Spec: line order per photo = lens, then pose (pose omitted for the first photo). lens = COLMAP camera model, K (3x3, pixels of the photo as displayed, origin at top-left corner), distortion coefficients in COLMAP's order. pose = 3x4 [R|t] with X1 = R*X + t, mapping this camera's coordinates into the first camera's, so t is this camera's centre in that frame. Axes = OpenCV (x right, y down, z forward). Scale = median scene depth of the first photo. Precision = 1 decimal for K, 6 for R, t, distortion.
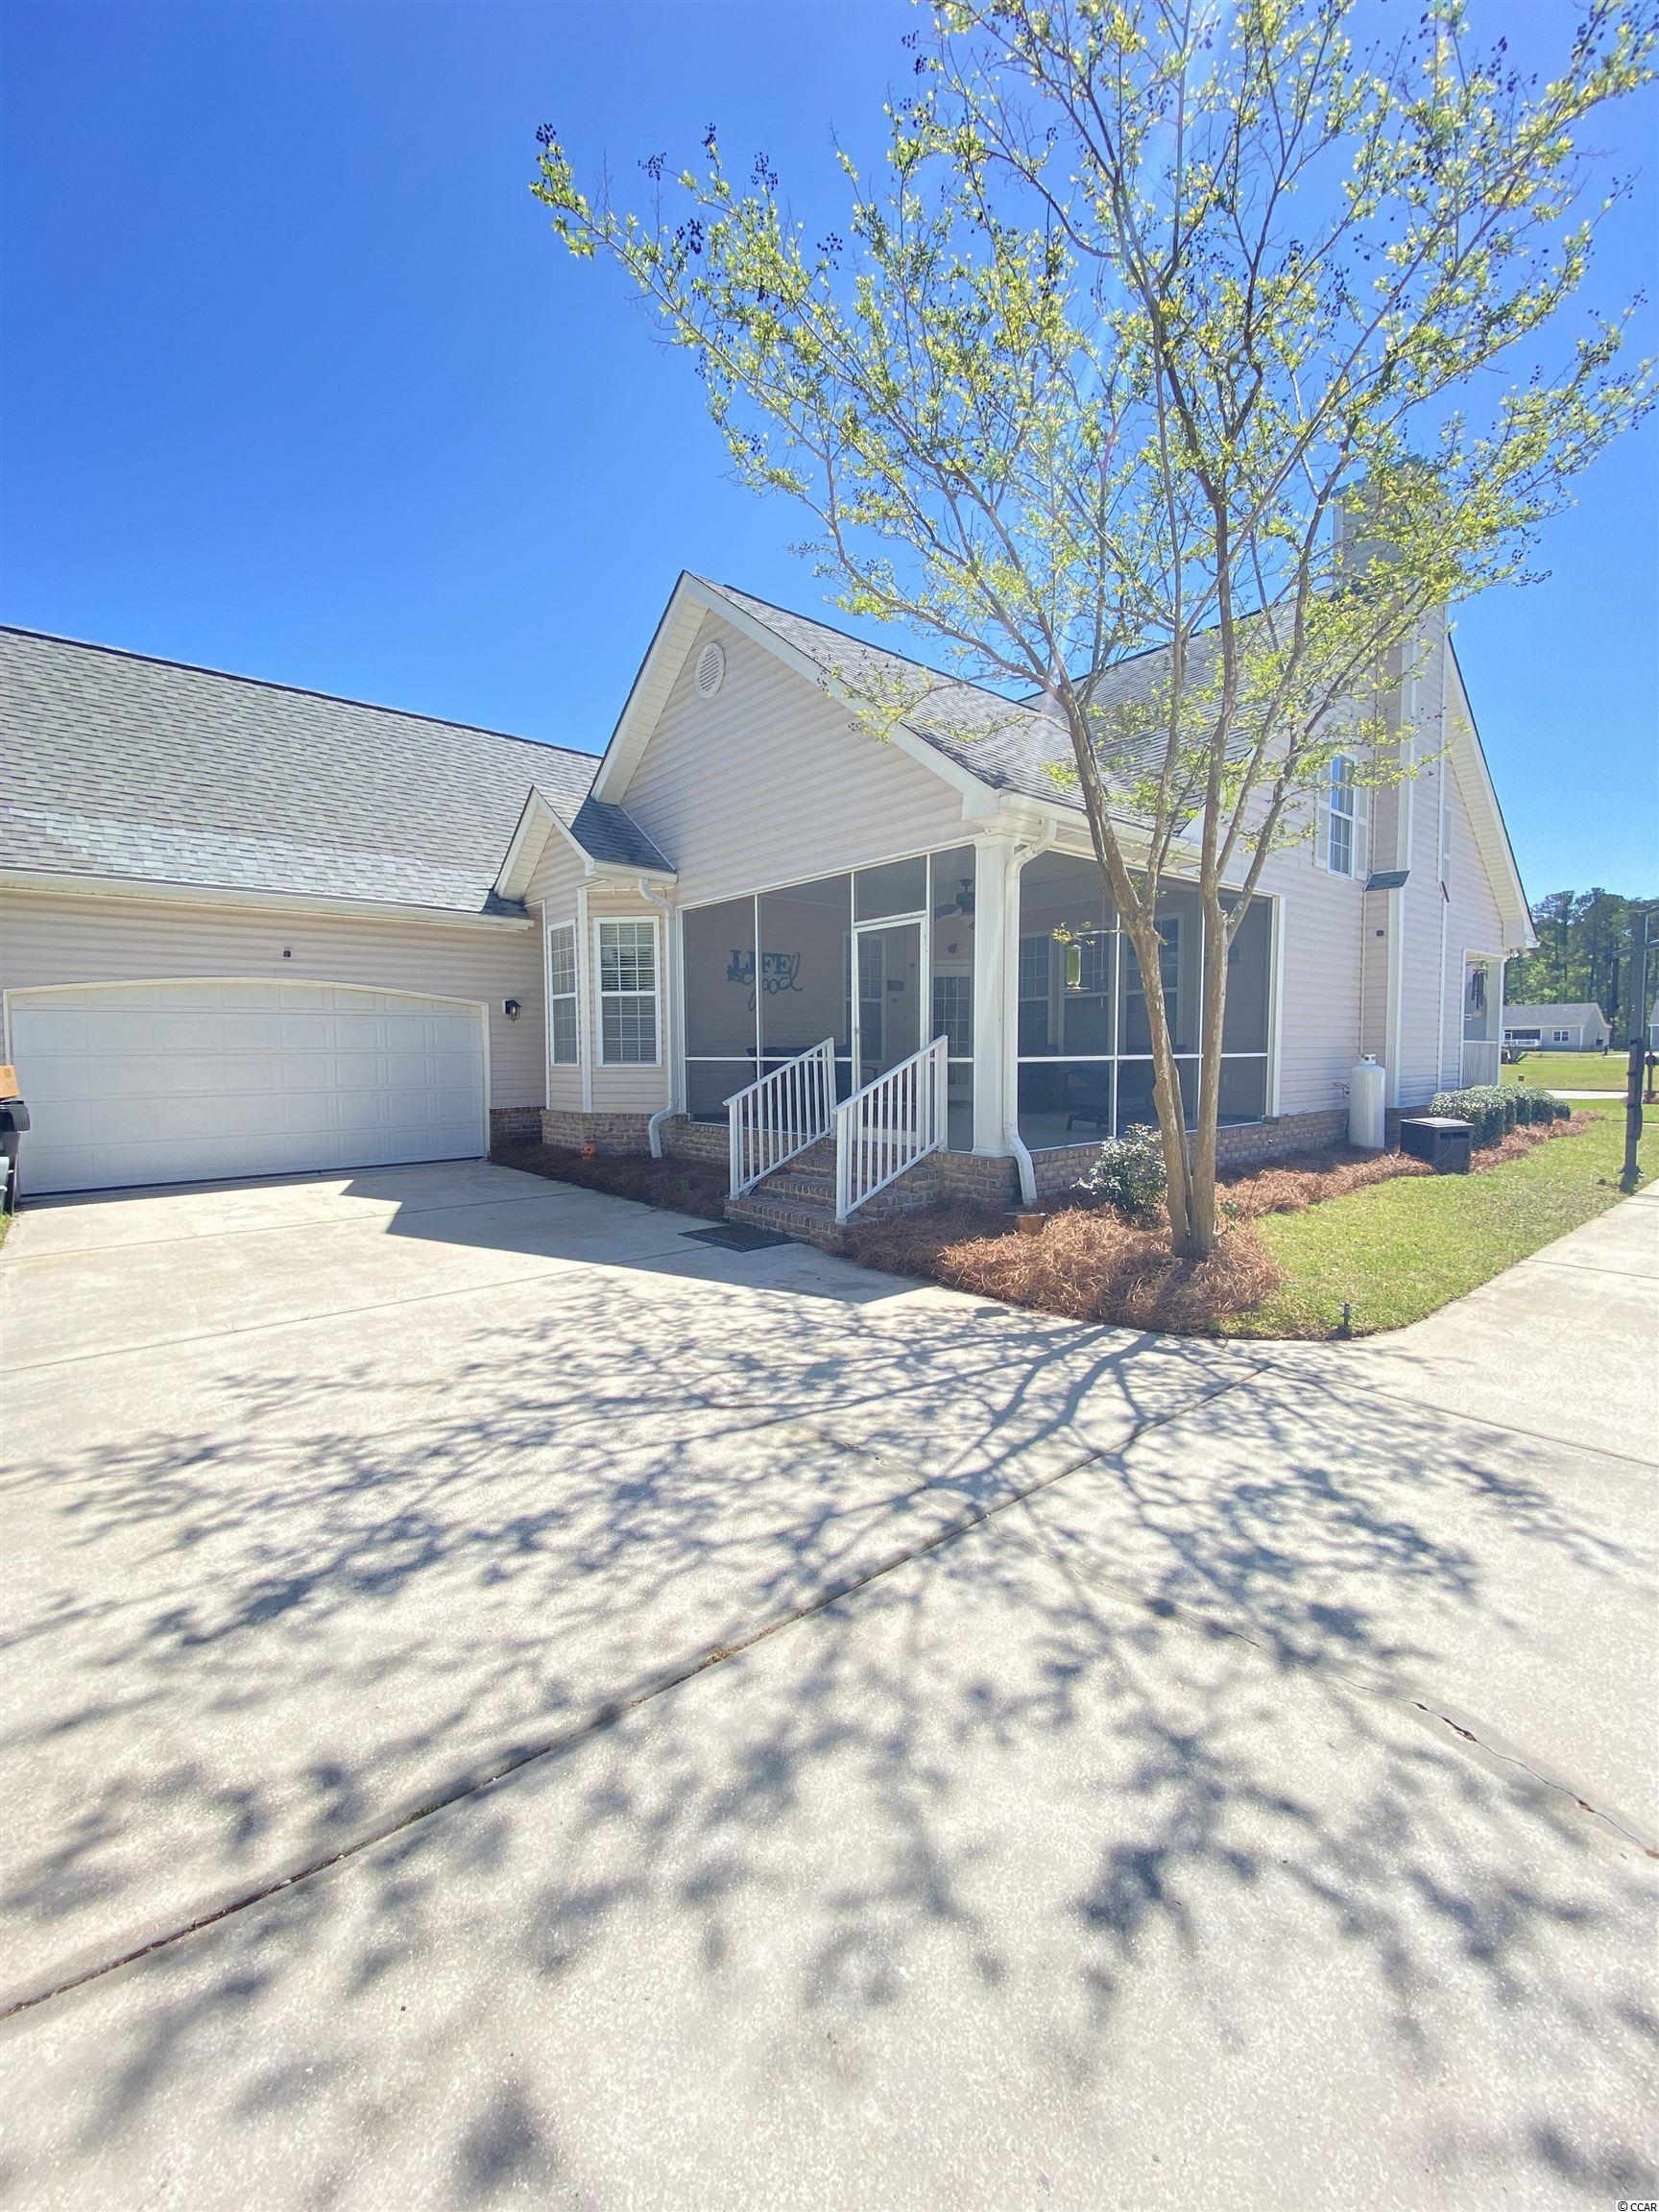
lens RADIAL K [[912.9, 0, 818.9], [0, 912.9, 1106.6], [0, 0, 1]] dist [0.001859, -0.003532]
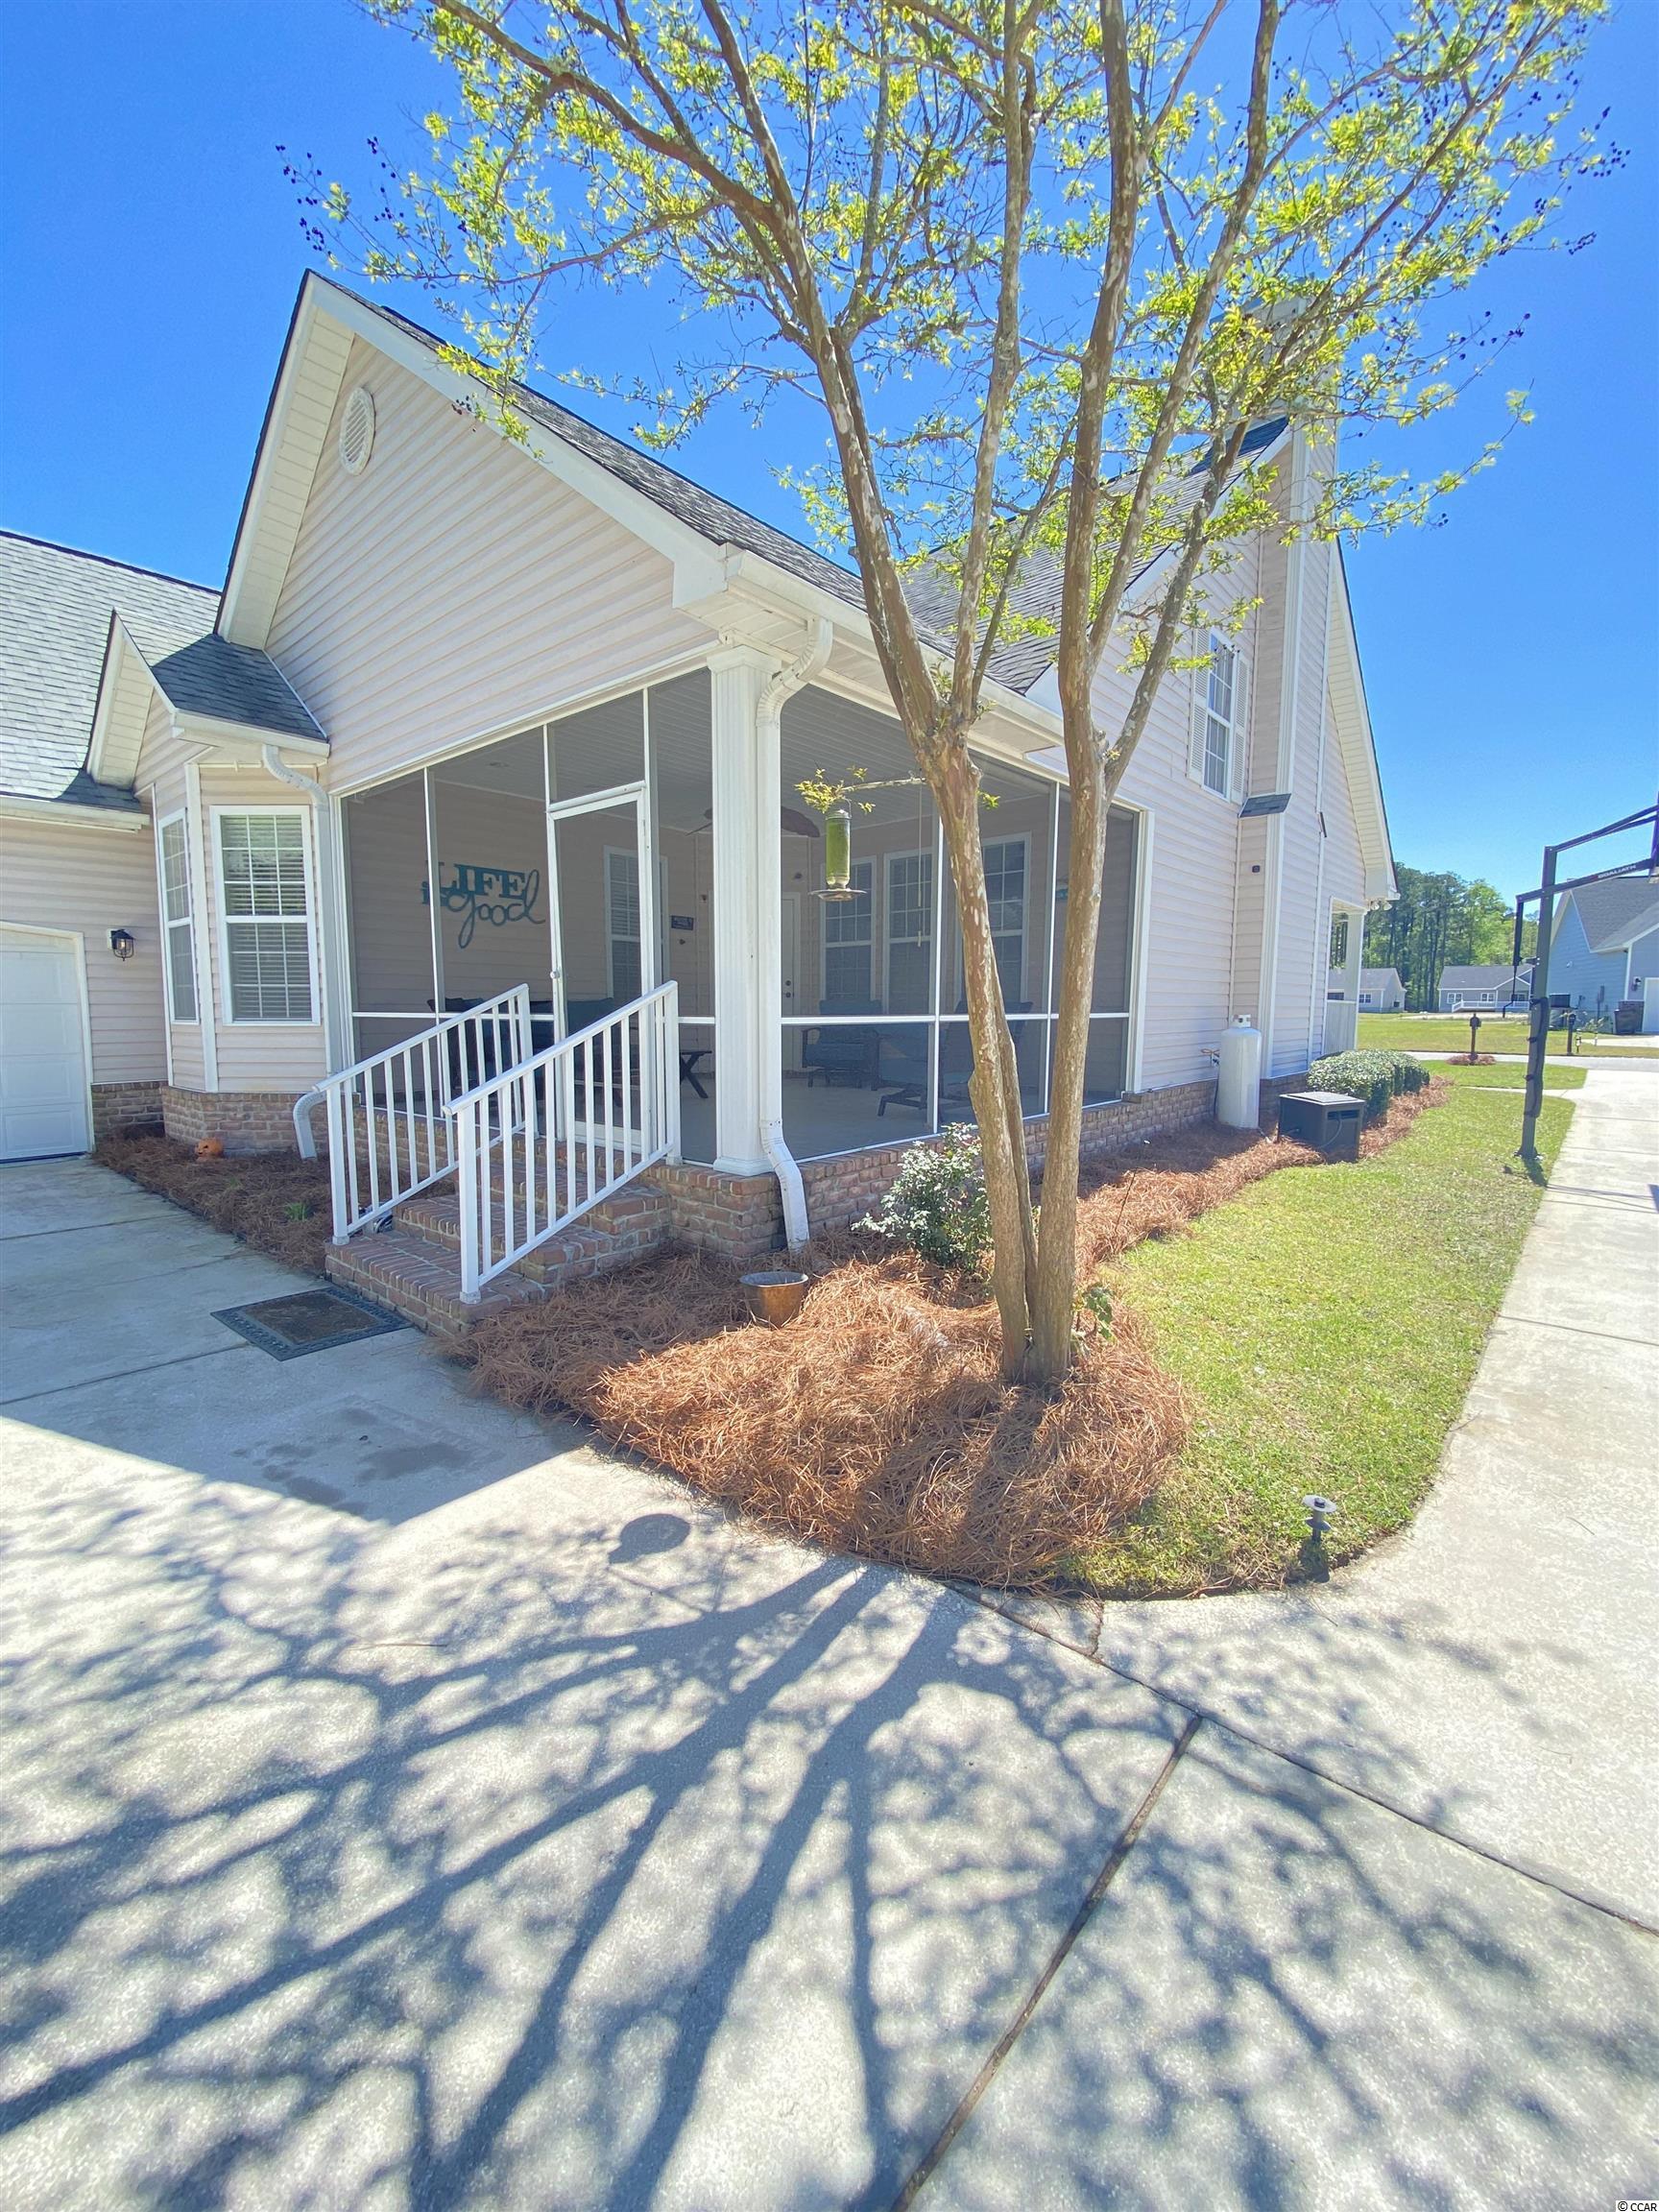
lens RADIAL K [[912.9, 0, 834.1], [0, 912.9, 1108.3], [0, 0, 1]] dist [0.001859, -0.003532]
pose [[0.986527, -0.010387, 0.163267, 0.100758], [0.002394, 0.998792, 0.049073, -0.014259], [-0.163580, -0.048021, 0.985361, 0.241630]]
